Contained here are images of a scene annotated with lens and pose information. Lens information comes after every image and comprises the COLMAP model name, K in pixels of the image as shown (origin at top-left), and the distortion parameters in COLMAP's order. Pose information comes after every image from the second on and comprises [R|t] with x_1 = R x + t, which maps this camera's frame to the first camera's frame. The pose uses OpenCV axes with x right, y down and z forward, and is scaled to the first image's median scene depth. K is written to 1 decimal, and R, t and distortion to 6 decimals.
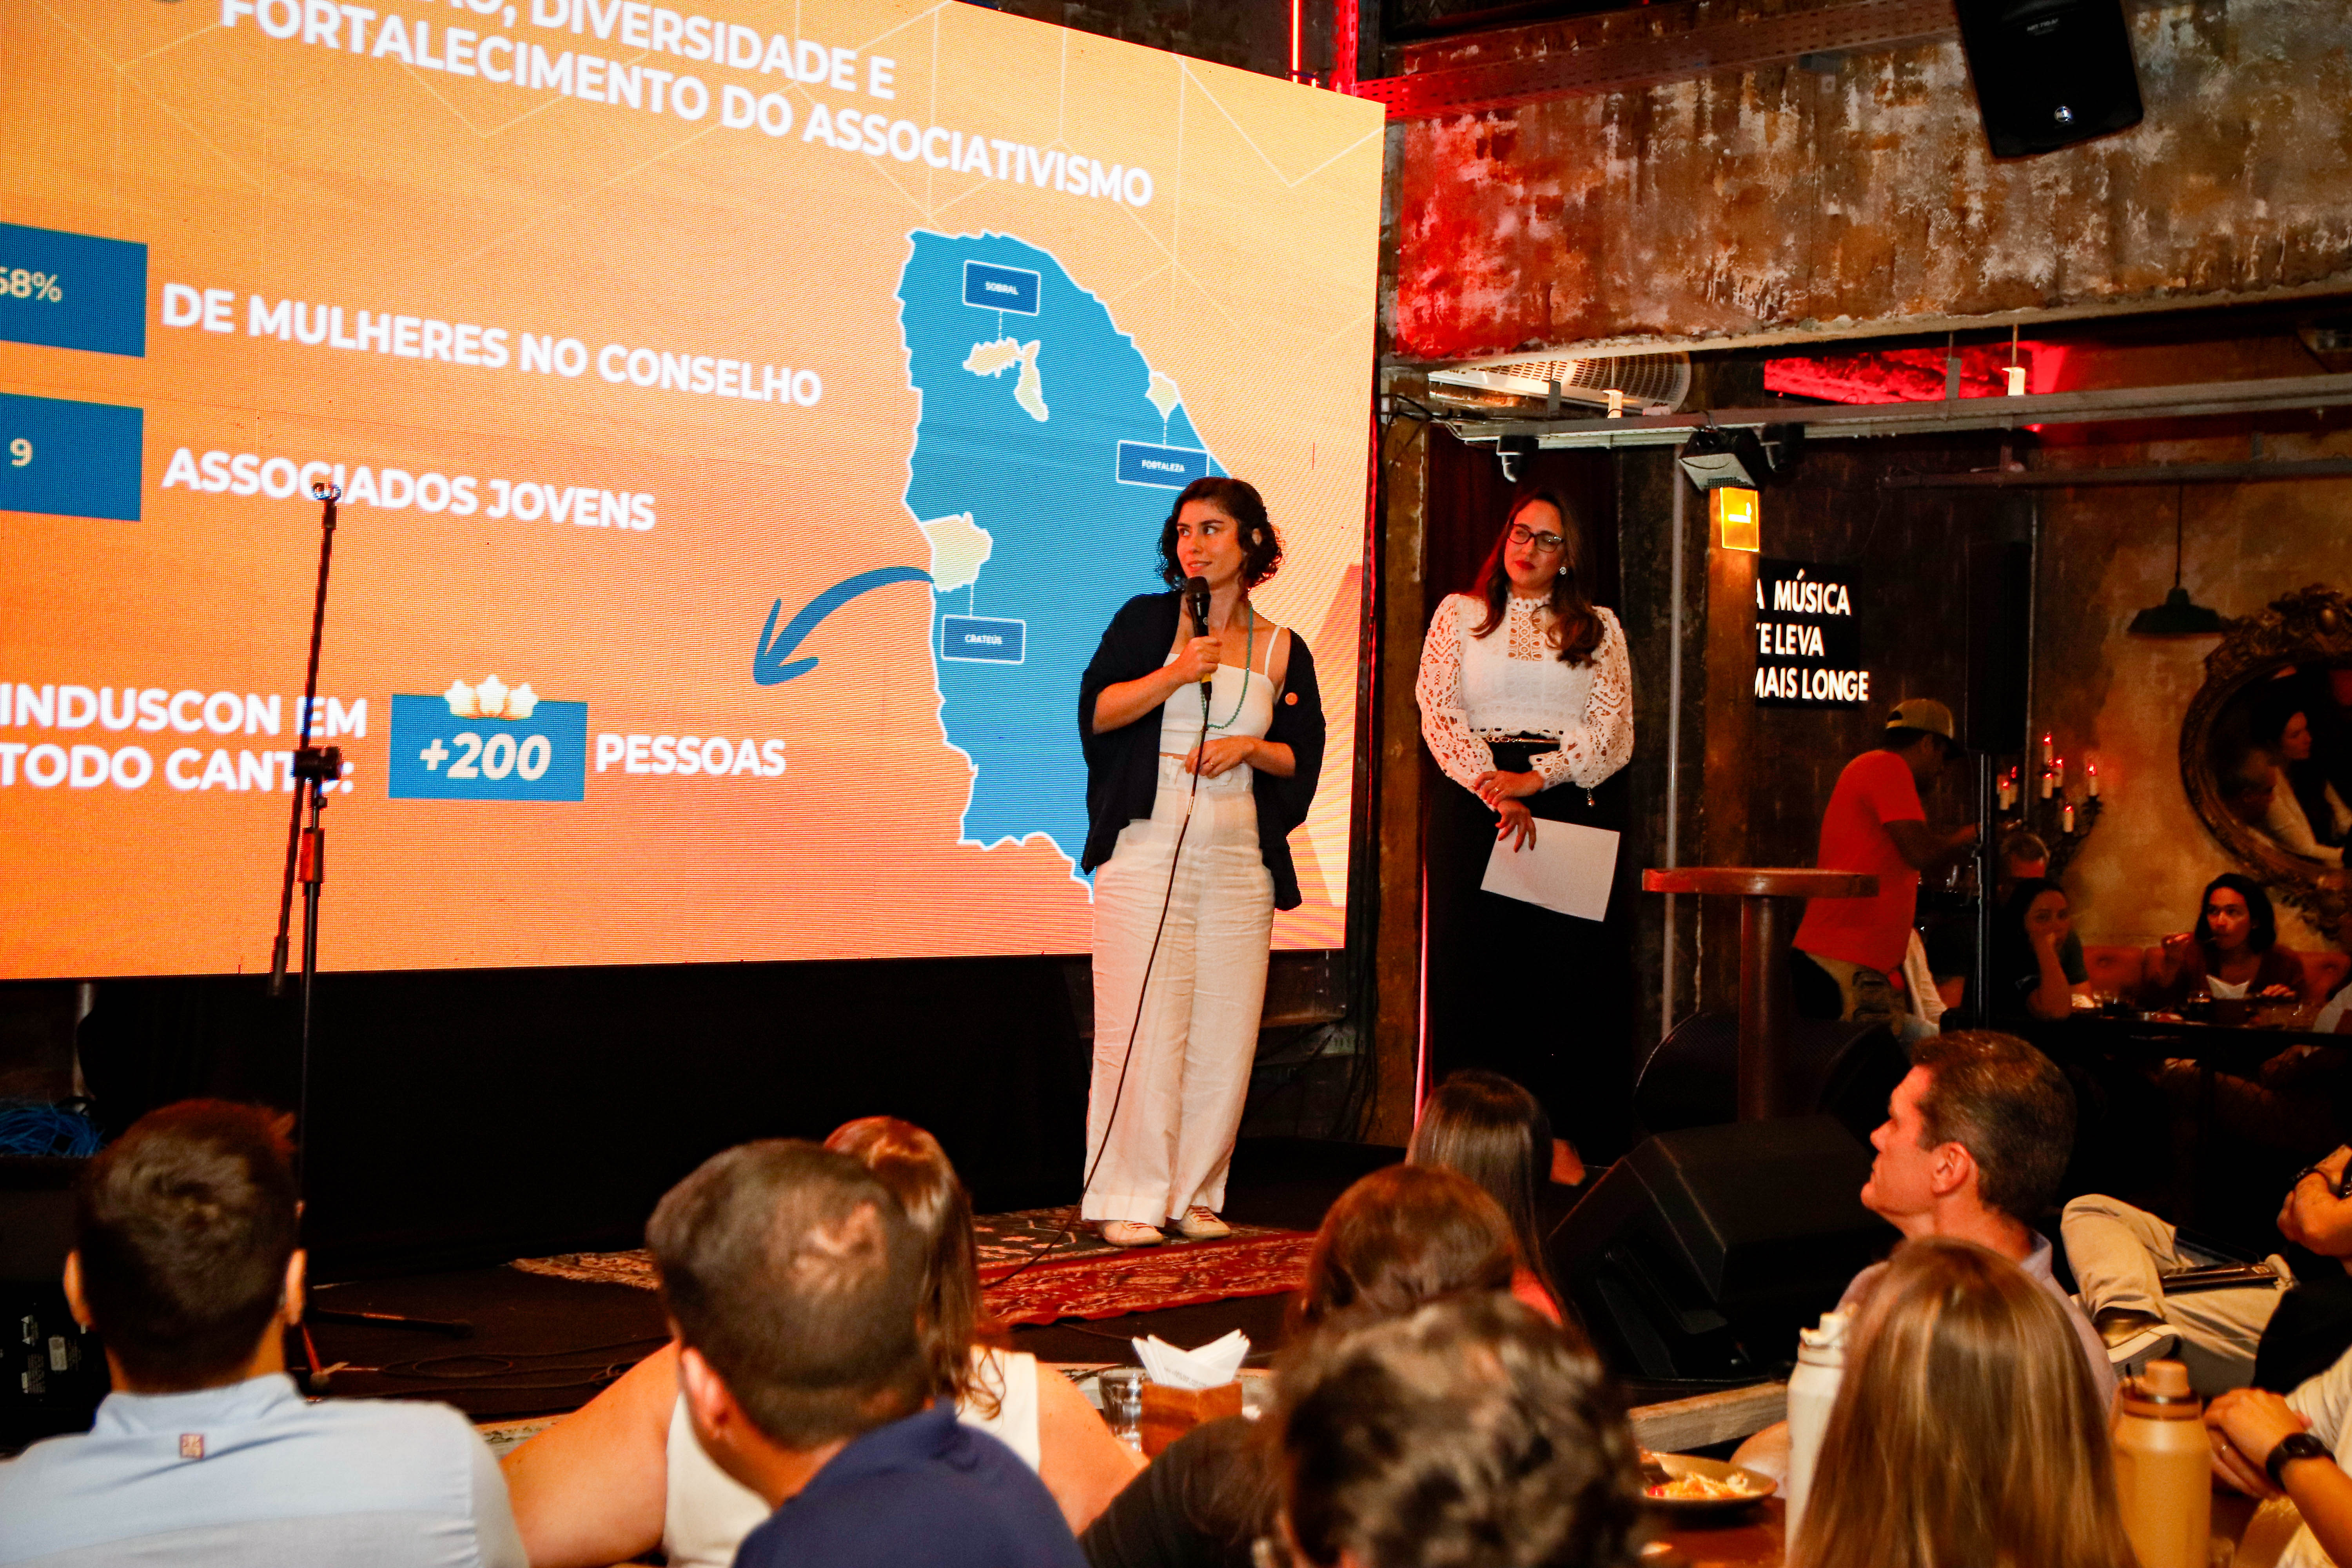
lens RADIAL K [[3571.8, 0, 1180.7], [0, 3571.8, 872.4], [0, 0, 1]] dist [0.070984, 0.000000]
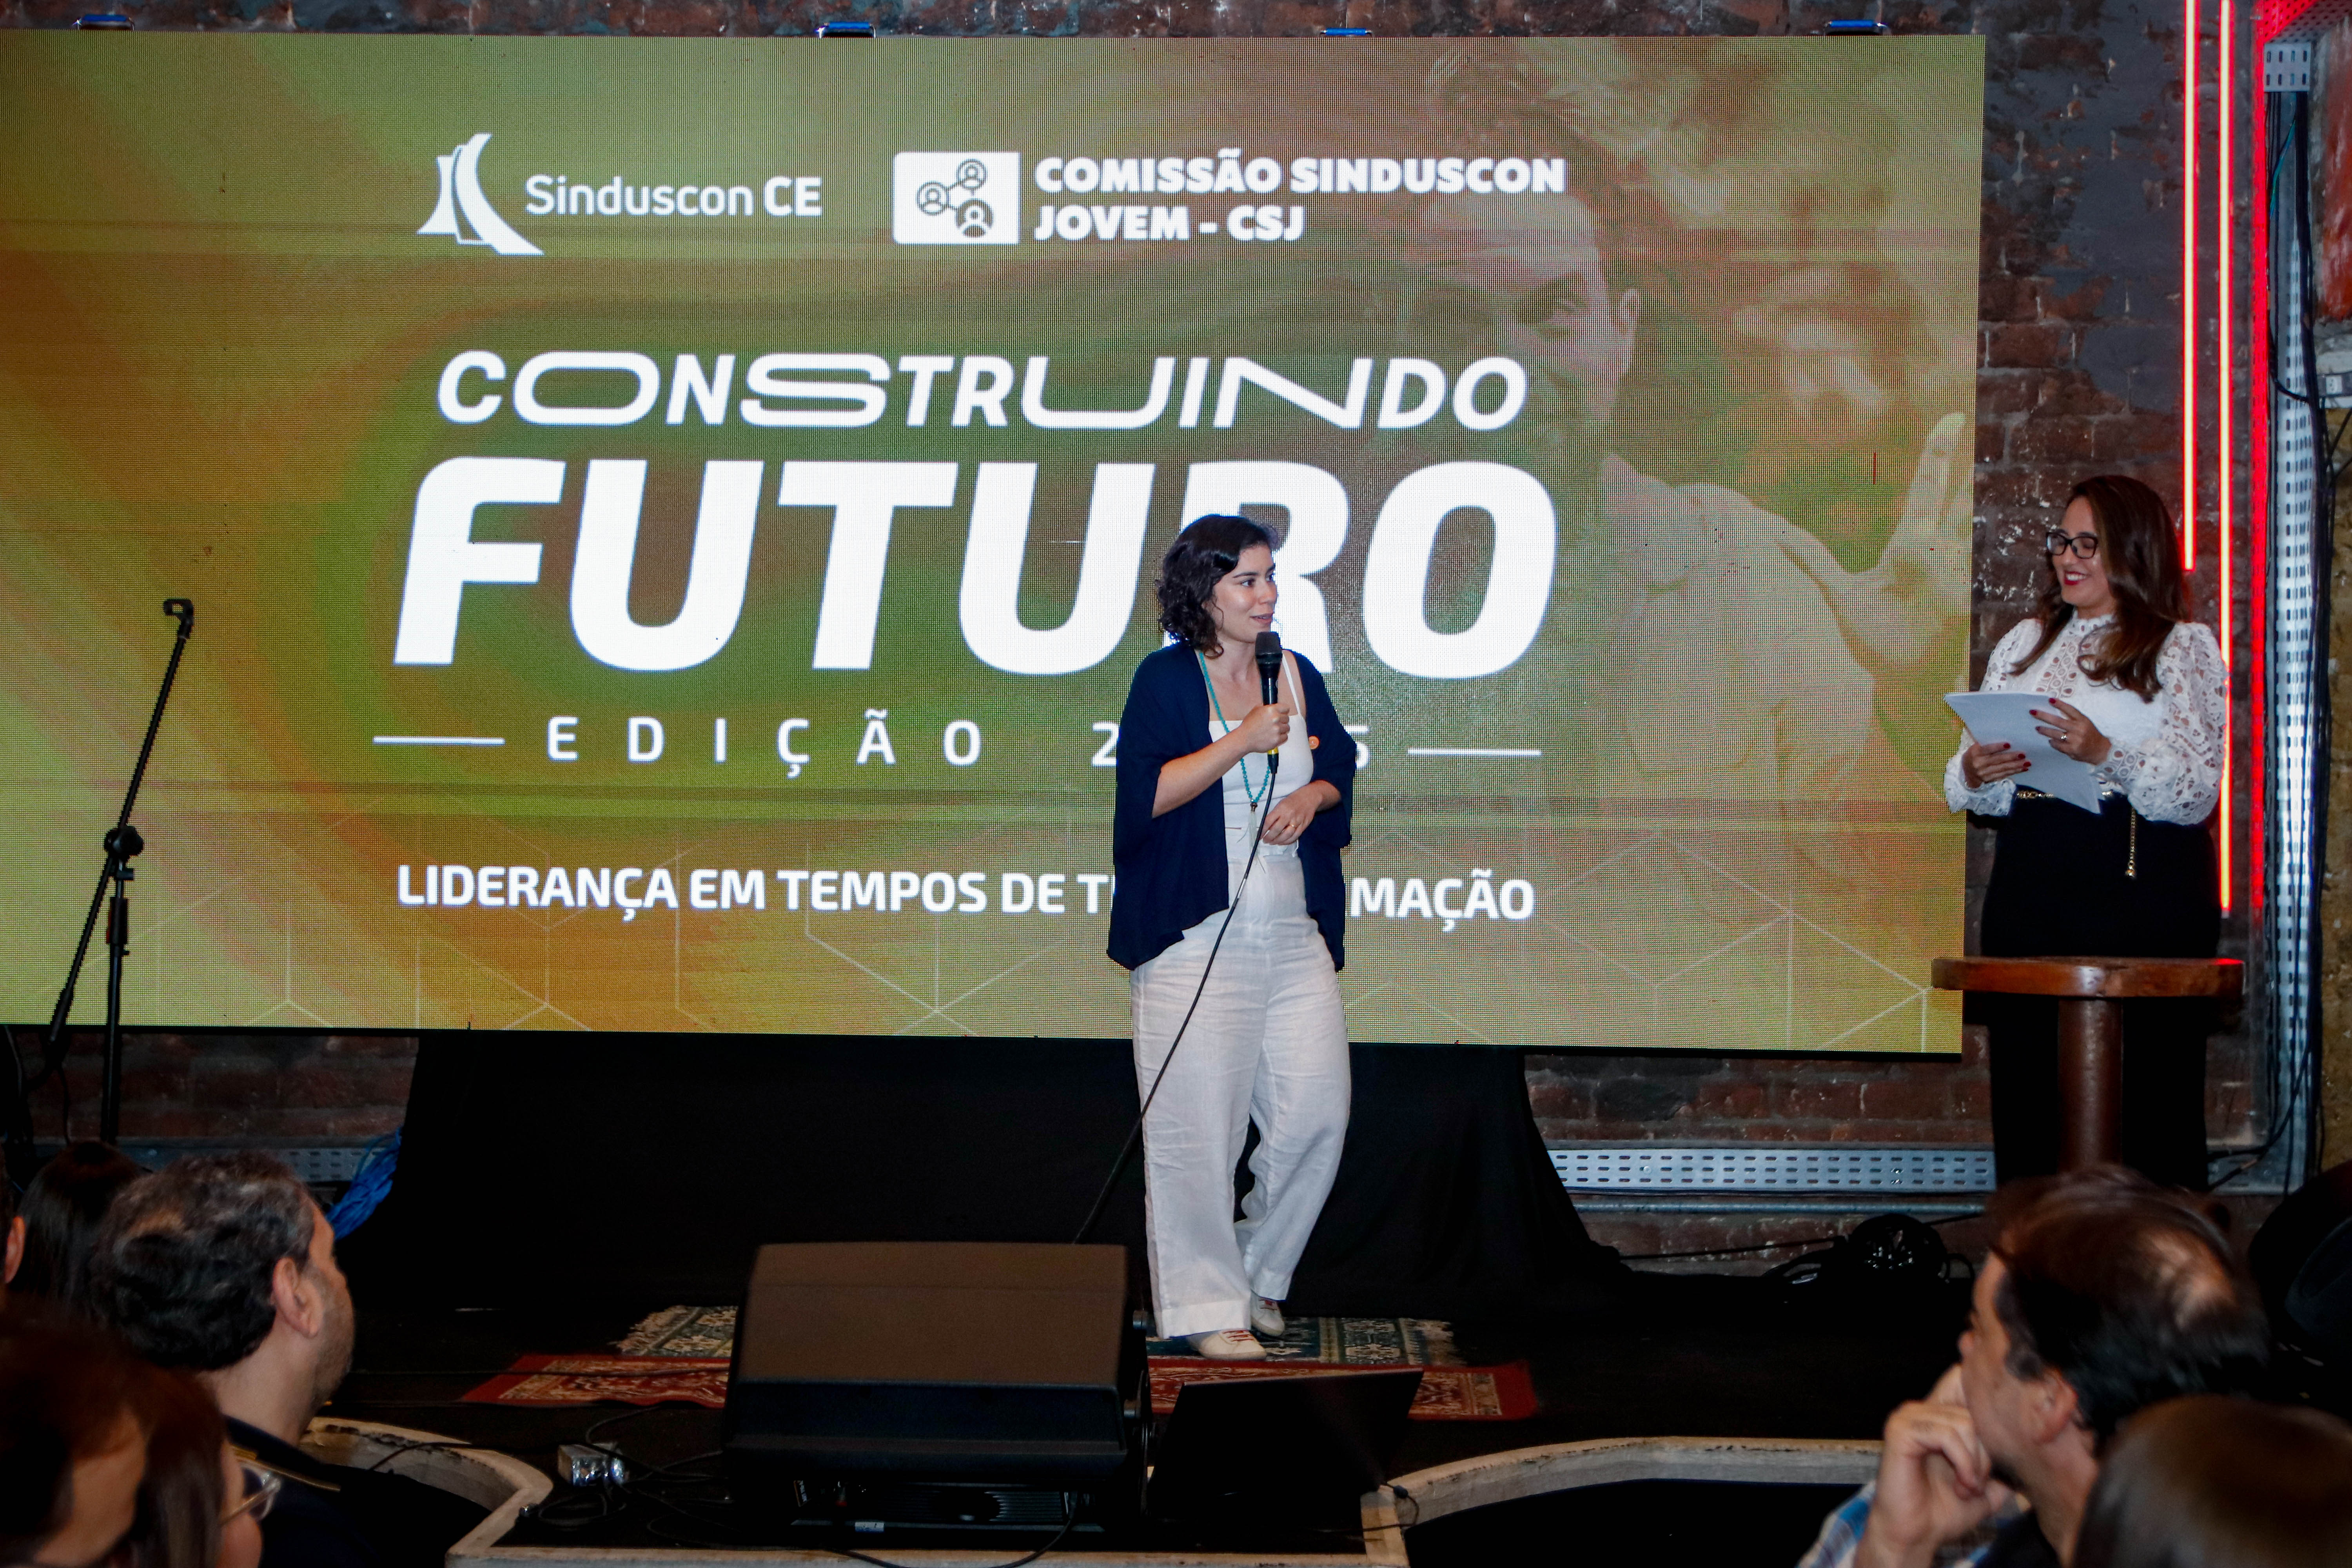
lens RADIAL K [[3431.5, 0, 1179.6], [0, 3431.5, 858.6], [0, 0, 1]] dist [0.058696, 0.000000]
pose [[0.651462, -0.011808, -0.758589, 0.525089], [-0.015064, 0.999480, -0.028495, 0.001295], [0.758532, 0.029991, 0.650946, 0.335837]]
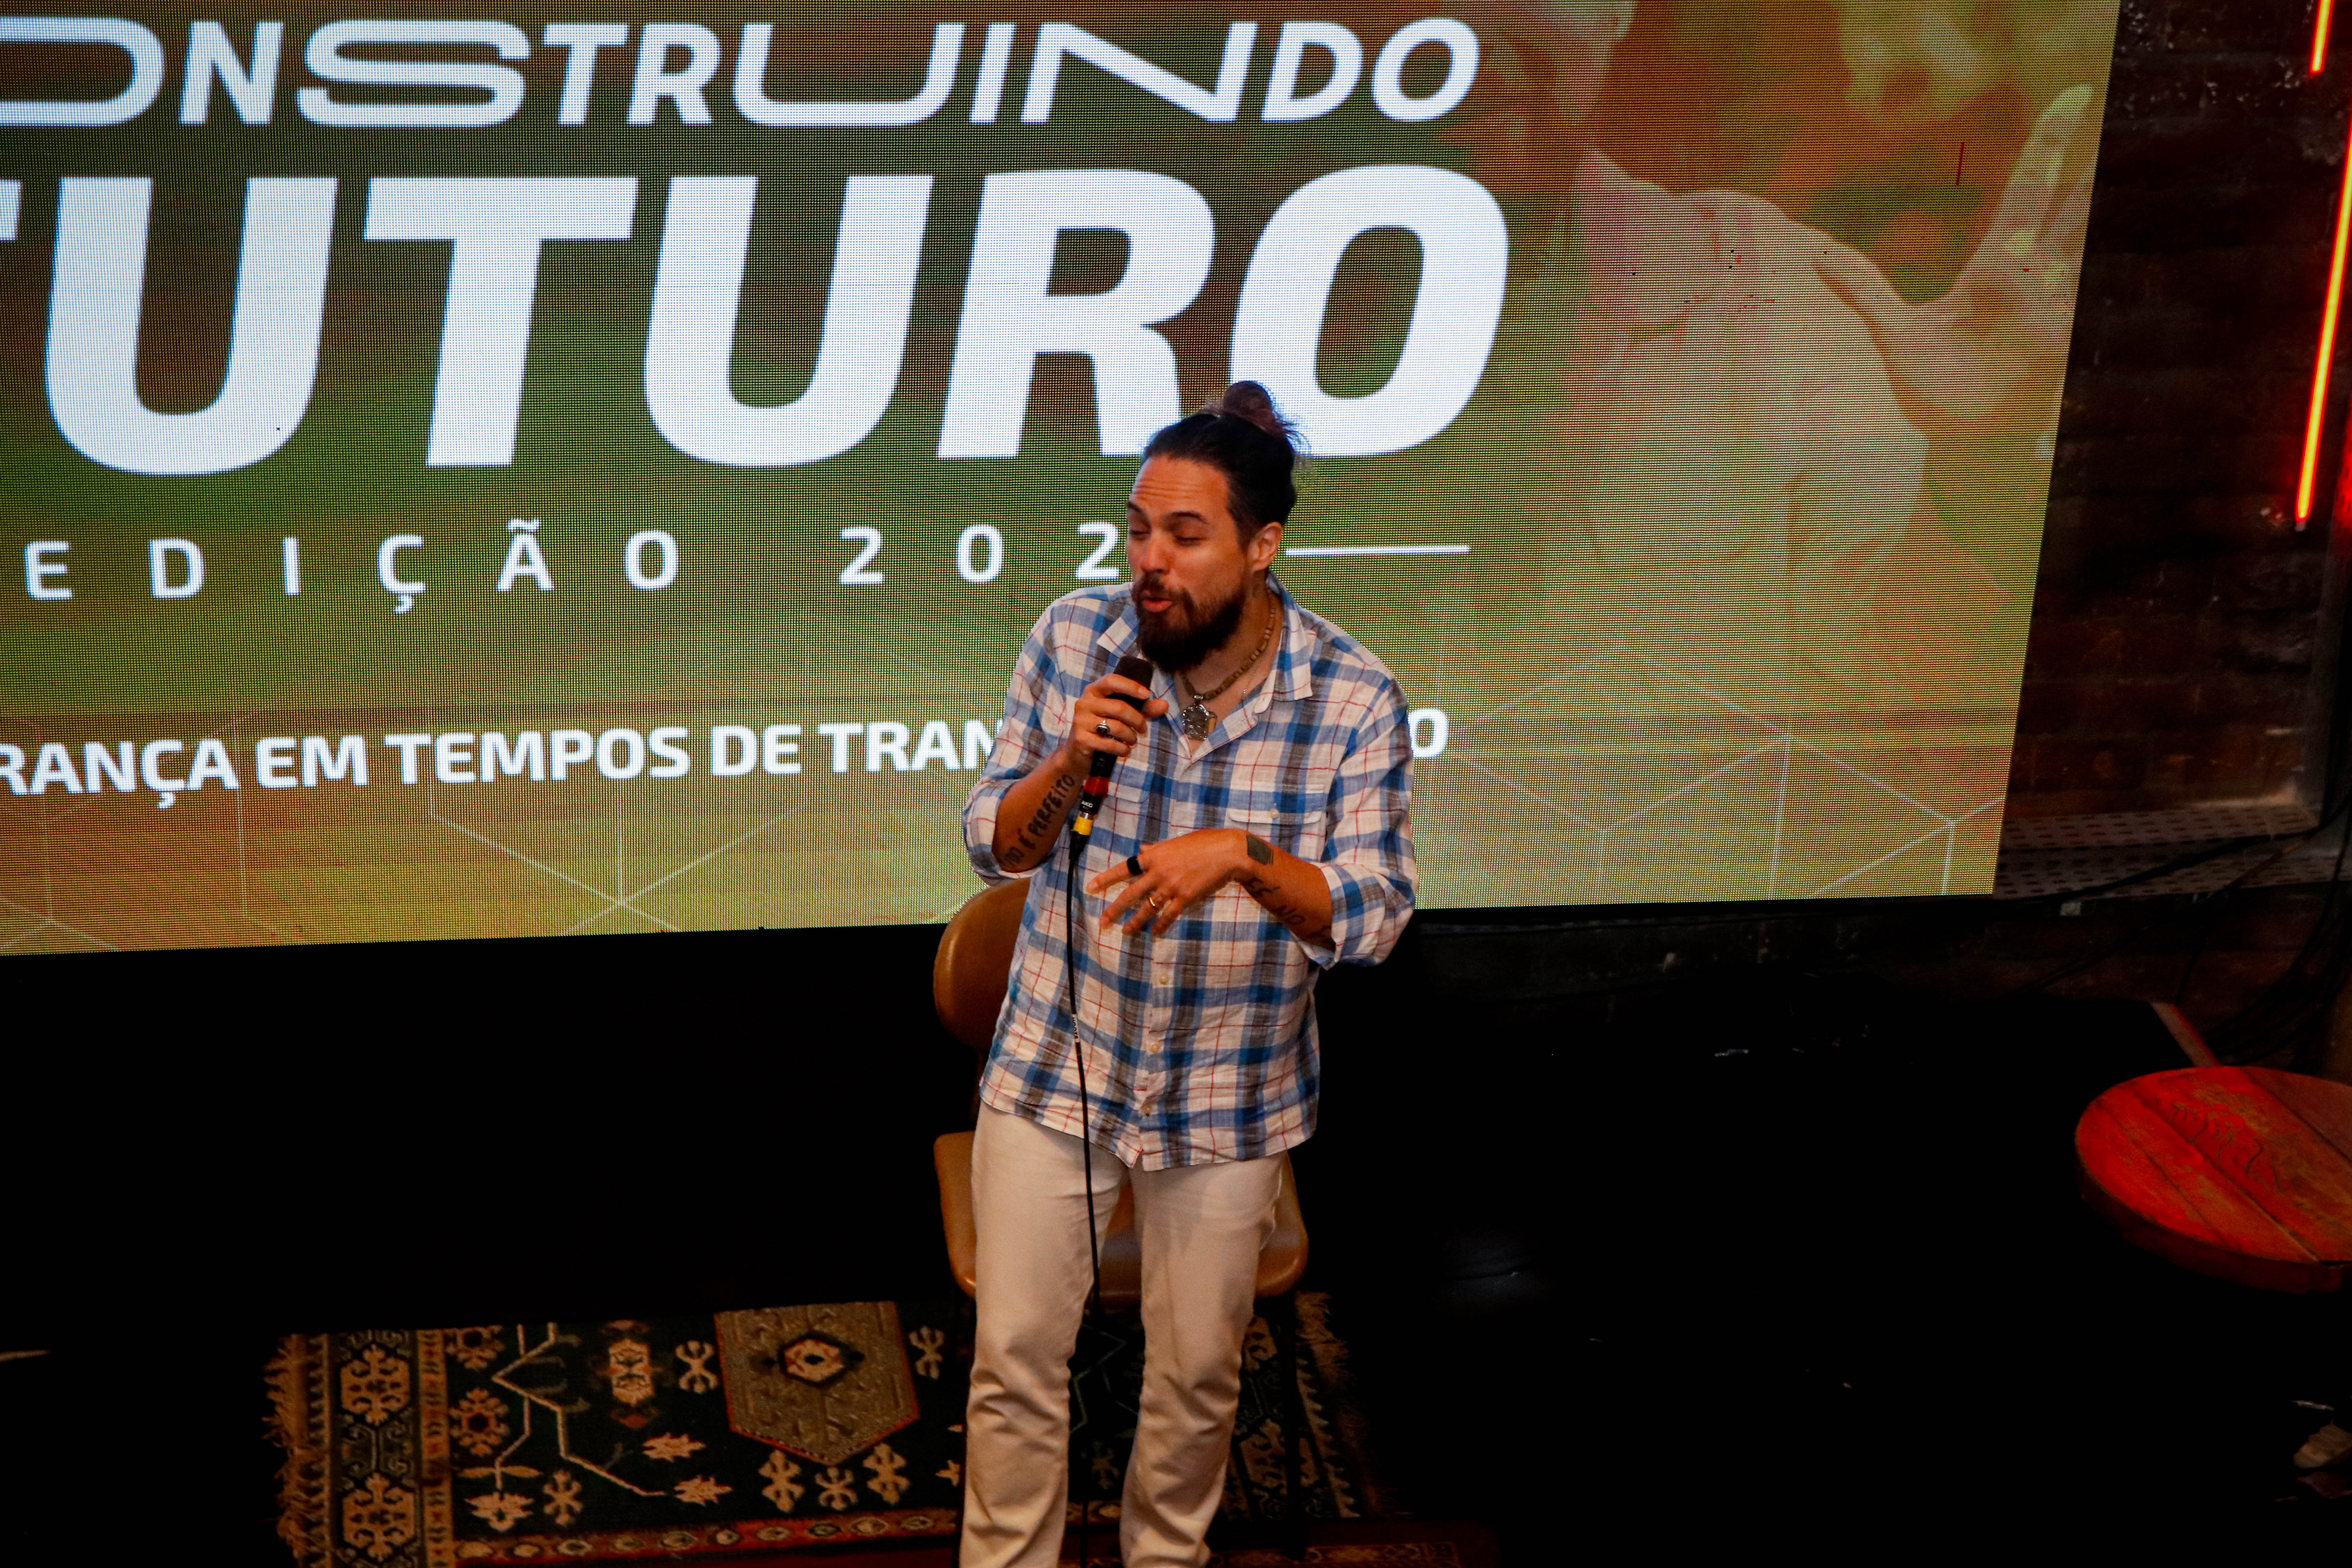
lens RADIAL K [[5184.8, 0, 1161.1], [0, 5184.8, 873.6], [0, 0, 1]] dist [0.243015, 0.000000]
pose [[0.784792, 0.280791, -0.552502, 0.427881], [-0.033715, 0.909501, 0.414333, -0.349845], [0.618842, -0.306537, 0.723235, 0.246906]]
